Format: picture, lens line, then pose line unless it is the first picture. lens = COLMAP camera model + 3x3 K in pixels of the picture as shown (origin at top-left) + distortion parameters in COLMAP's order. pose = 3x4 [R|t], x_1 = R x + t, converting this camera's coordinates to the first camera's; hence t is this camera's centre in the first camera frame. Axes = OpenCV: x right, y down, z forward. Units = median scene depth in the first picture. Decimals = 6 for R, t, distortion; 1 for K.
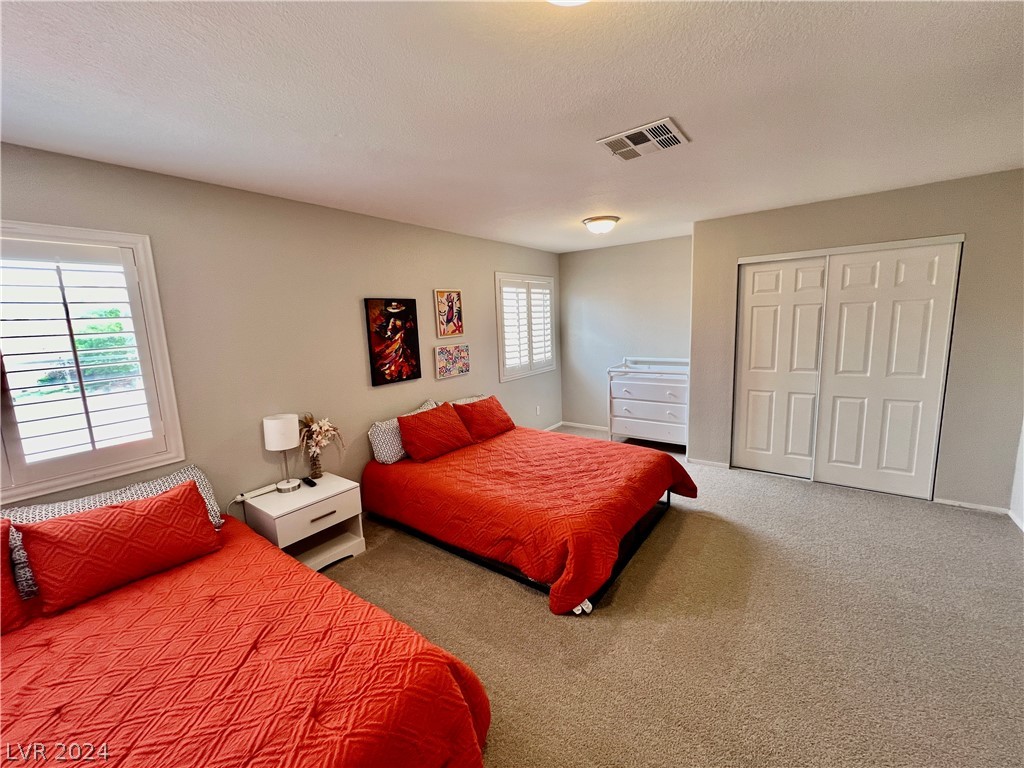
lens RADIAL K [[411.5, 0, 509.1], [0, 411.5, 380.4], [0, 0, 1]] dist [0.000691, 0.000098]
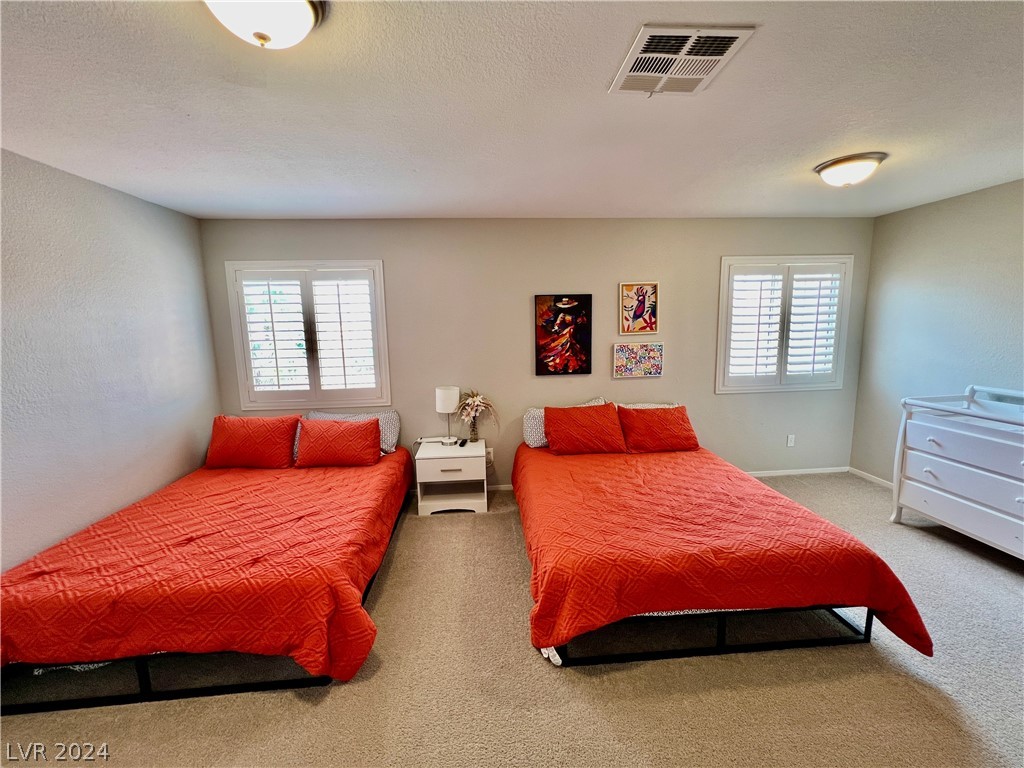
lens RADIAL K [[411.5, 0, 509.1], [0, 411.5, 380.4], [0, 0, 1]] dist [0.000691, 0.000098]
pose [[0.654918, 0.132930, -0.743916, 0.461191], [-0.118131, 0.990314, 0.072961, -0.046185], [0.746409, 0.040096, 0.664278, 0.227355]]
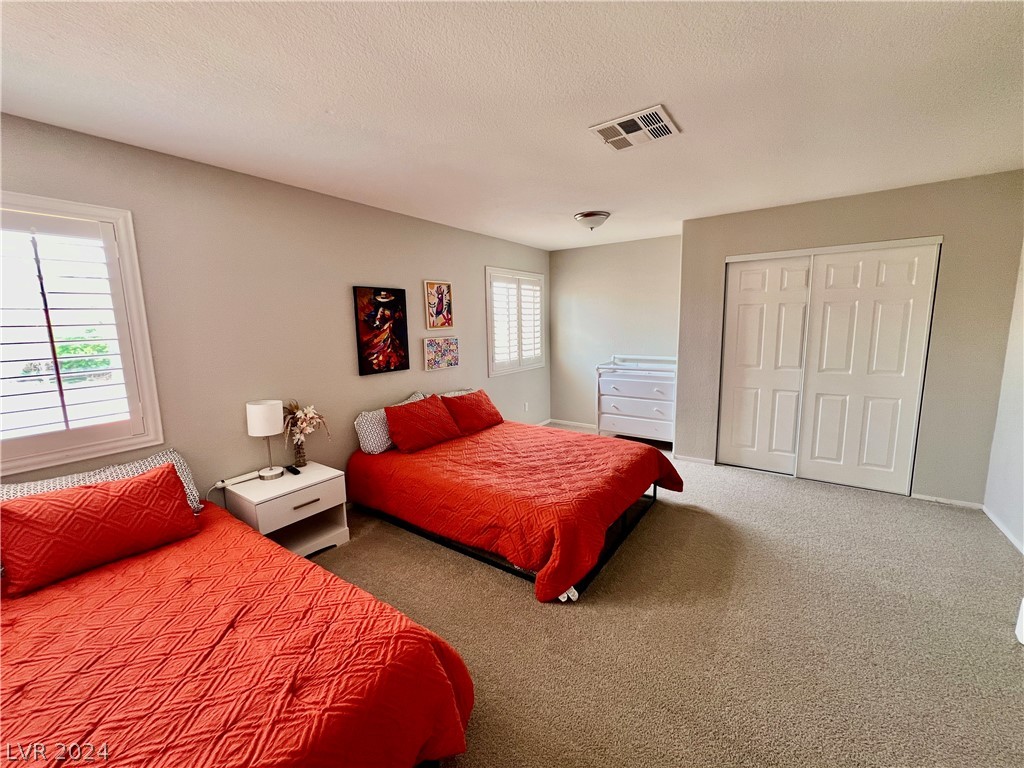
lens RADIAL K [[411.5, 0, 509.1], [0, 411.5, 380.4], [0, 0, 1]] dist [0.000691, 0.000098]
pose [[0.999506, 0.016176, 0.026942, 0.000188], [-0.015971, 0.999842, -0.007807, 0.028775], [-0.027064, 0.007373, 0.999607, 0.003124]]
